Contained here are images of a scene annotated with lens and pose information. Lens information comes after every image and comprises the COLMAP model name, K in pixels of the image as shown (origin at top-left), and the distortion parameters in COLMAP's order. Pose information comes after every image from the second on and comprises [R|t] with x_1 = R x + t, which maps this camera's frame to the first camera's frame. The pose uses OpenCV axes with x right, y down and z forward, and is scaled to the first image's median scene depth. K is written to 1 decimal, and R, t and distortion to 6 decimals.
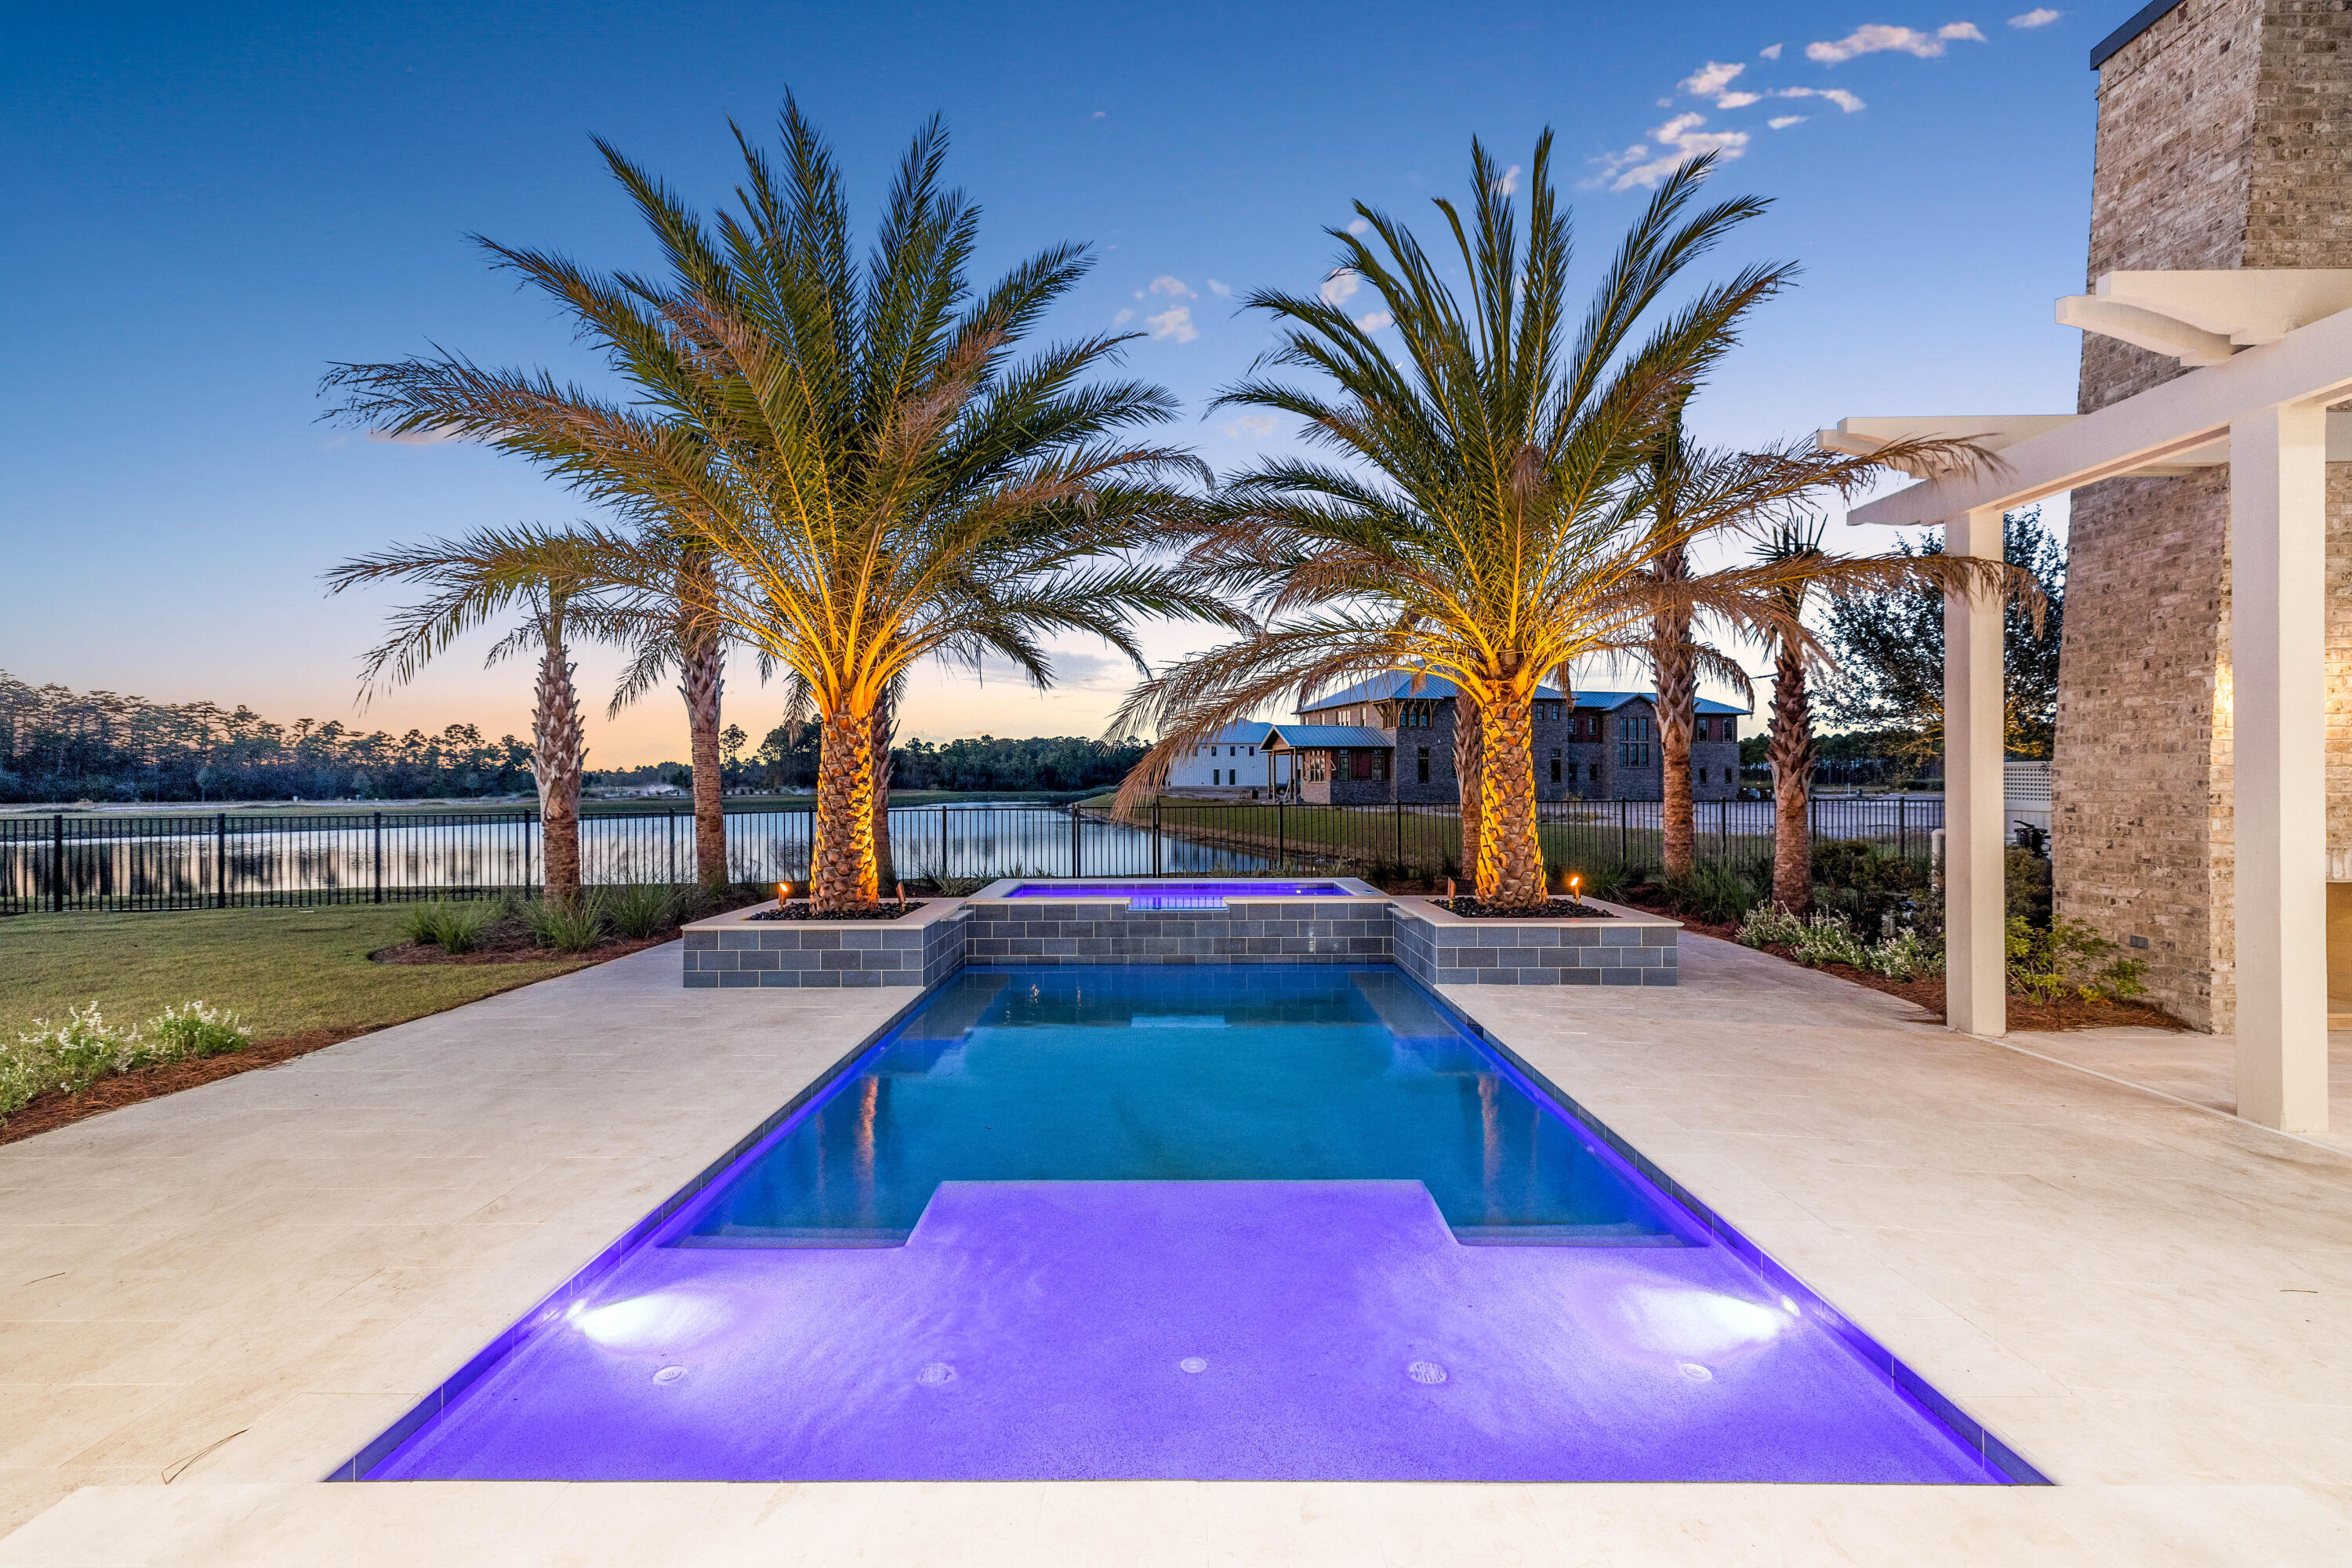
lens RADIAL K [[1016.9, 0, 1172.8], [0, 1016.9, 782.6], [0, 0, 1]] dist [0.002123, 0.001337]
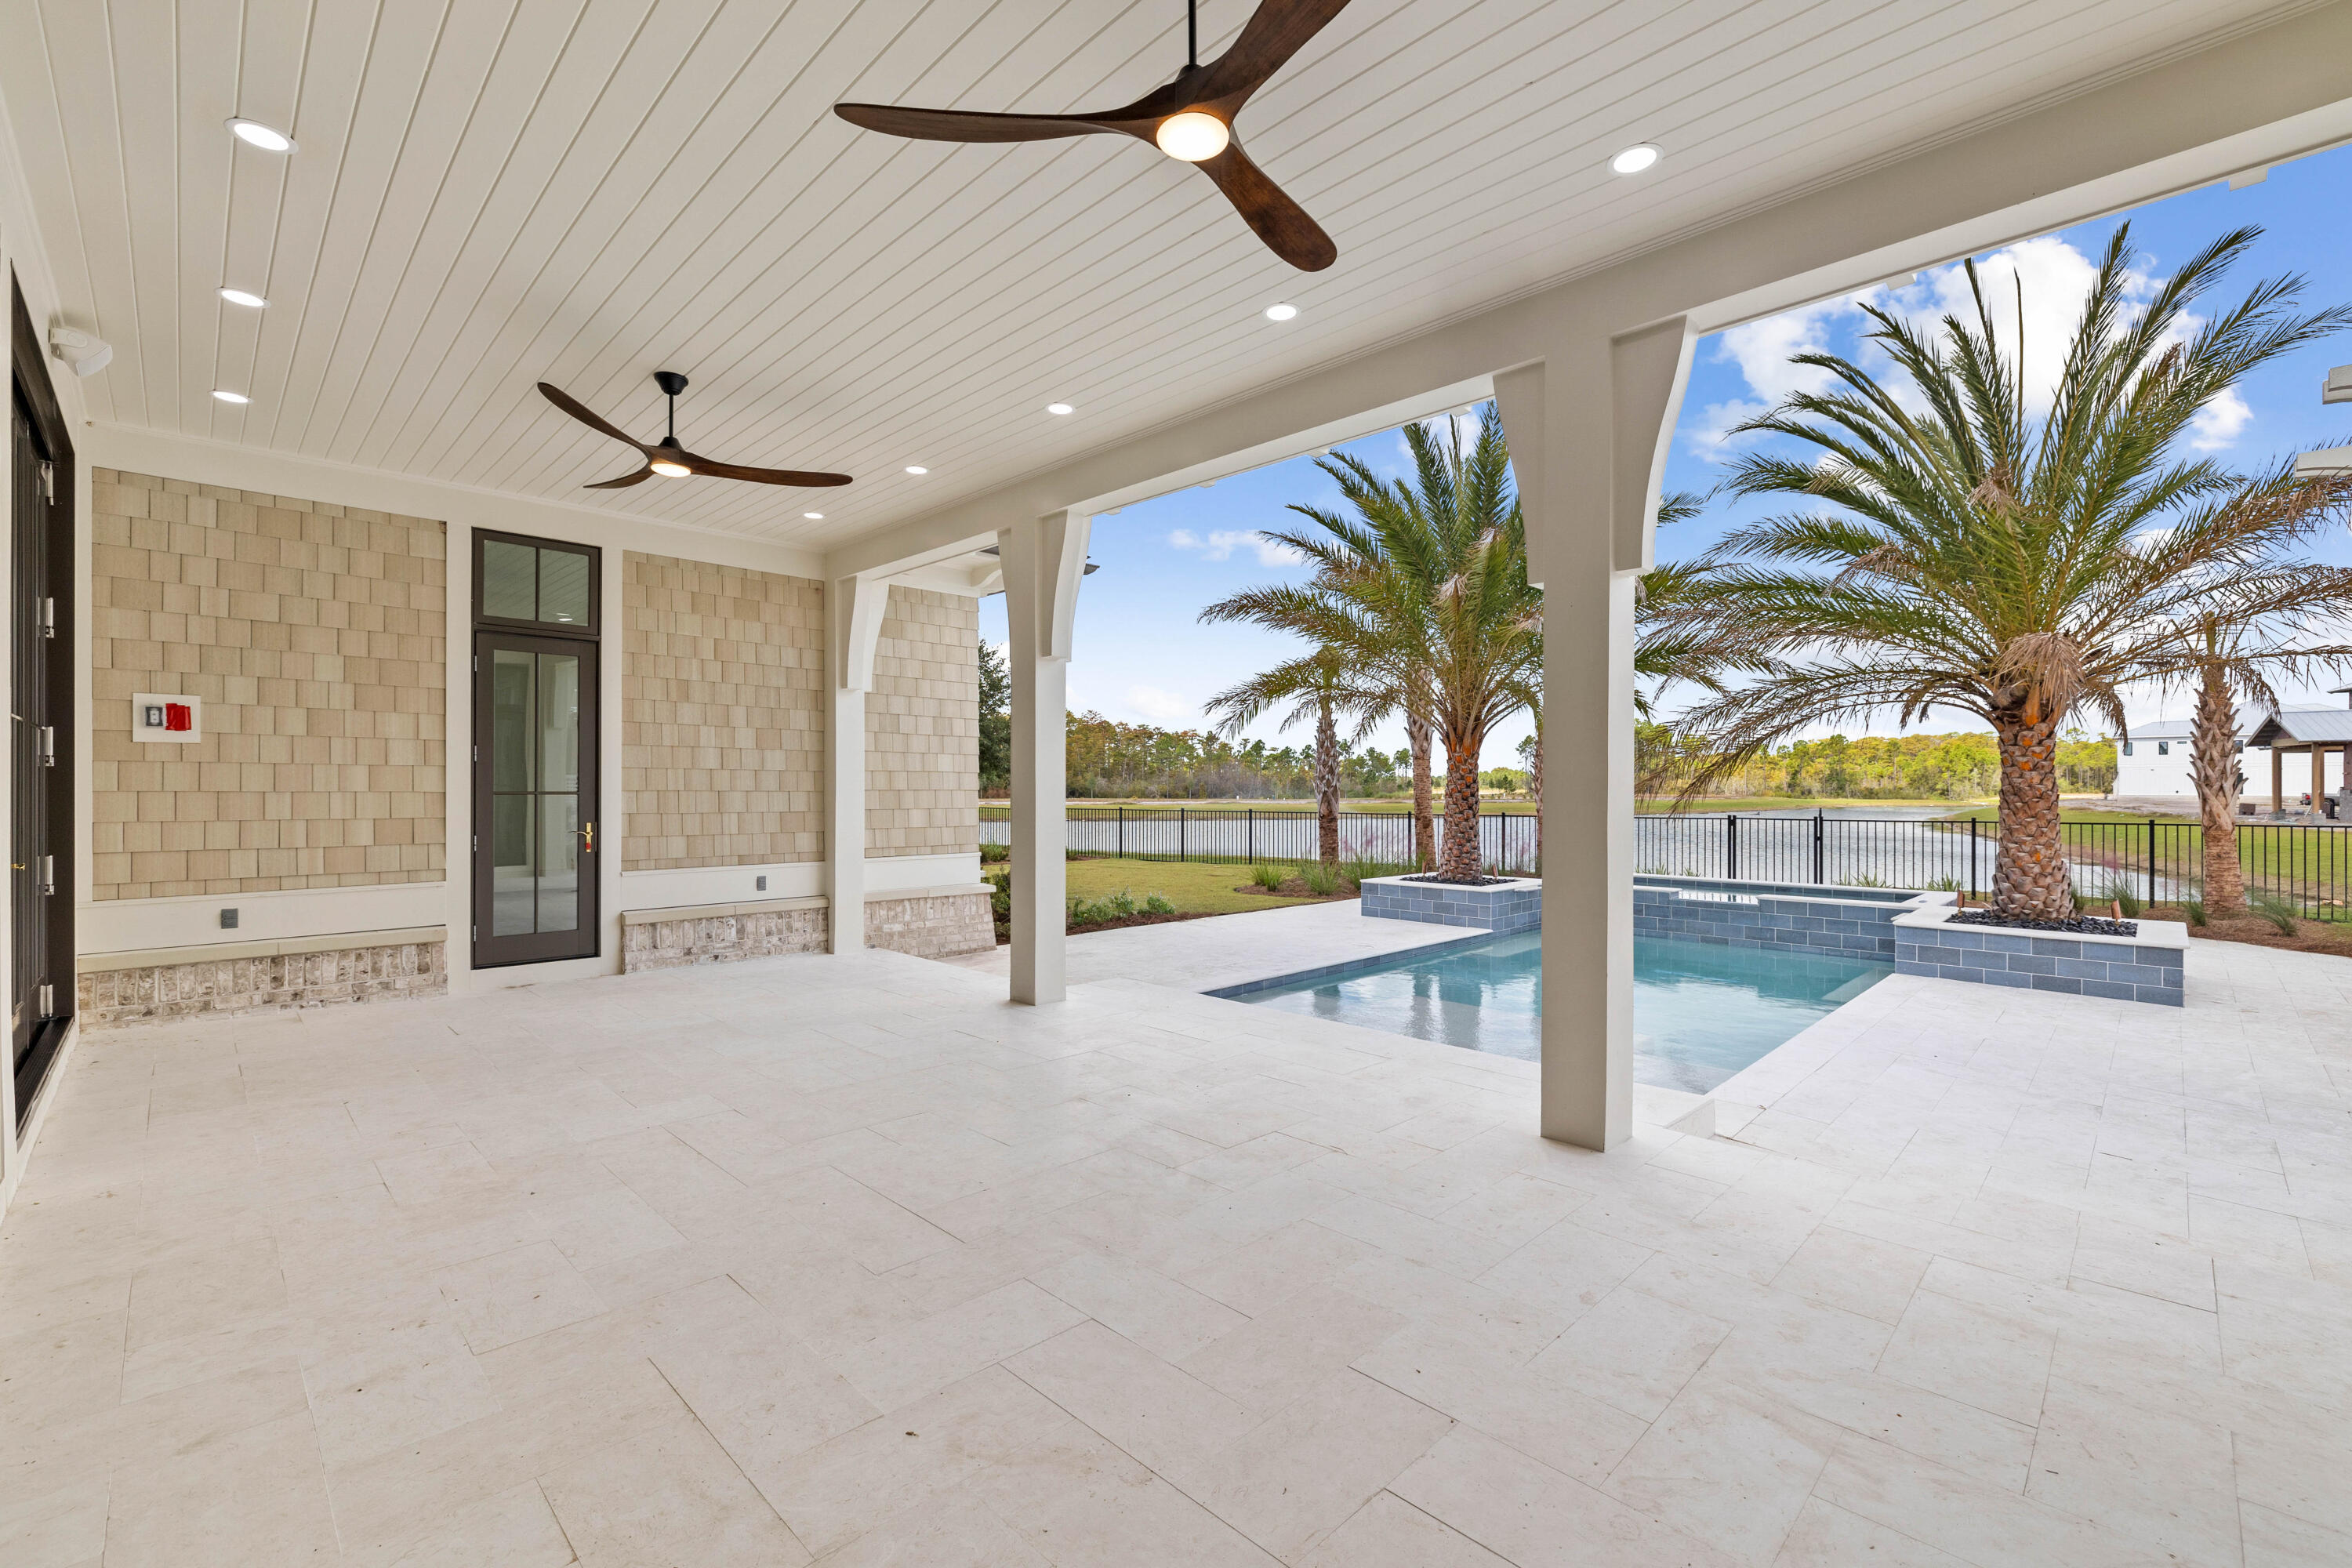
lens RADIAL K [[1016.9, 0, 1168.8], [0, 1016.9, 786.8], [0, 0, 1]] dist [0.002123, 0.001337]
pose [[0.707396, 0.004610, -0.706803, 0.357246], [-0.004008, 0.999989, 0.002511, -0.014188], [0.706806, 0.001057, 0.707406, -0.318579]]
